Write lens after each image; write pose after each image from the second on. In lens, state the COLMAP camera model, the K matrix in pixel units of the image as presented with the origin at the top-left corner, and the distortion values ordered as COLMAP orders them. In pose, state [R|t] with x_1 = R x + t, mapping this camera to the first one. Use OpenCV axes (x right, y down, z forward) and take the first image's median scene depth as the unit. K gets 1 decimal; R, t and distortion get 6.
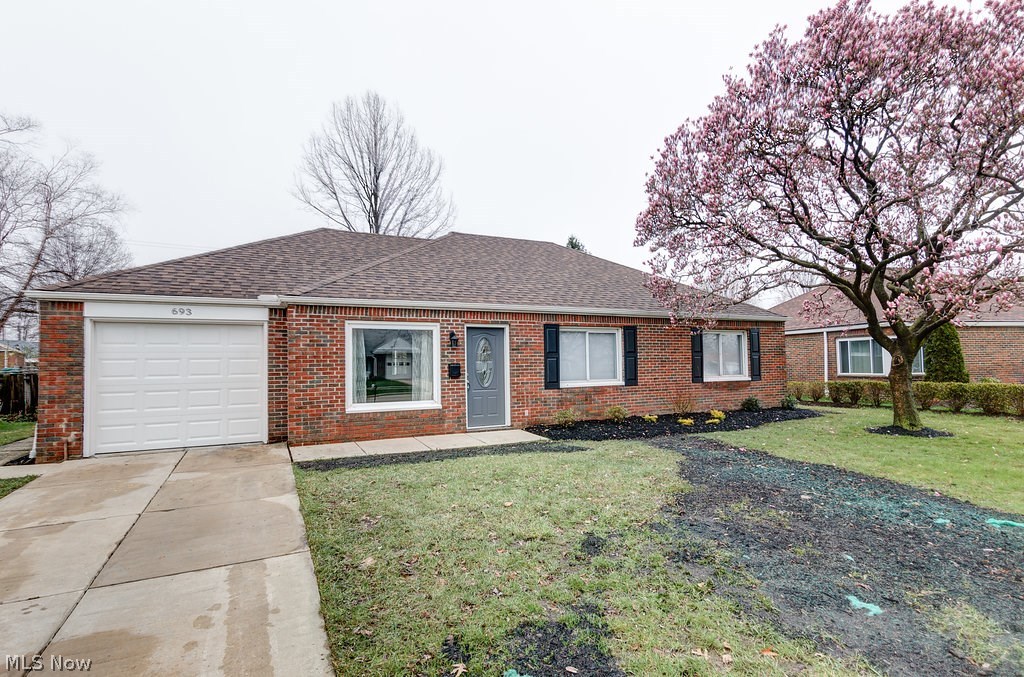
lens RADIAL K [[487.4, 0, 511.7], [0, 487.4, 346.9], [0, 0, 1]] dist [0.016562, -0.001757]
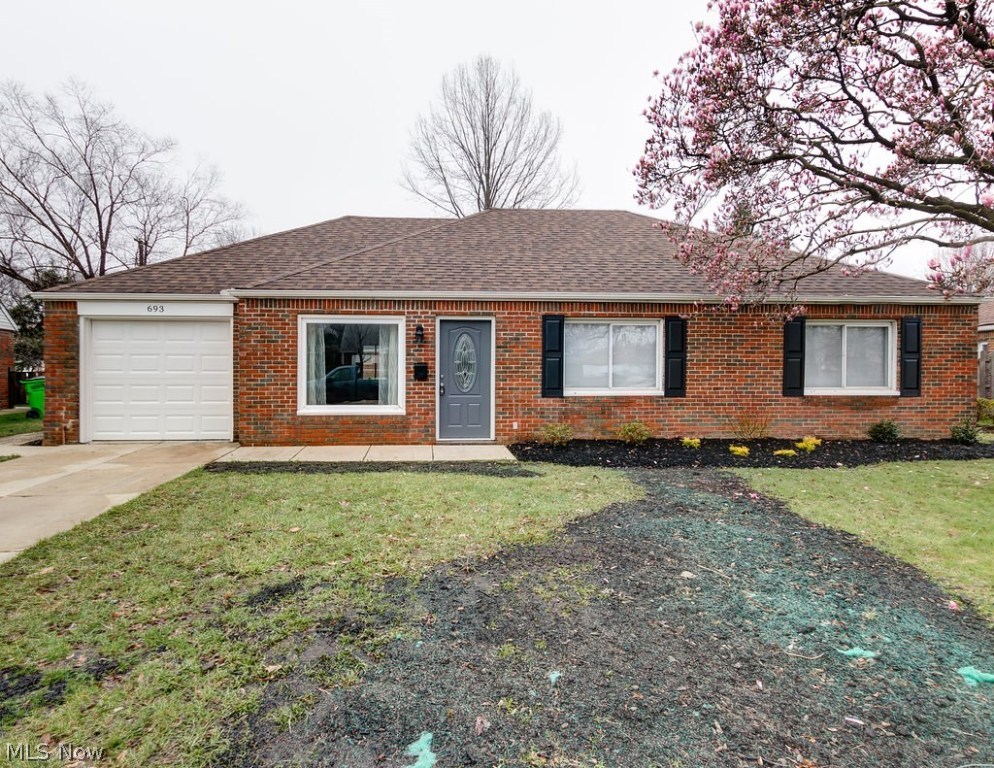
lens RADIAL K [[558.7, 0, 497.1], [0, 558.7, 375.8], [0, 0, 1]] dist [0.014643, 0.000315]
pose [[0.929646, 0.020990, -0.367855, 0.374351], [-0.002275, 0.998684, 0.051237, 0.005669], [0.368446, -0.046796, 0.928471, 0.143709]]
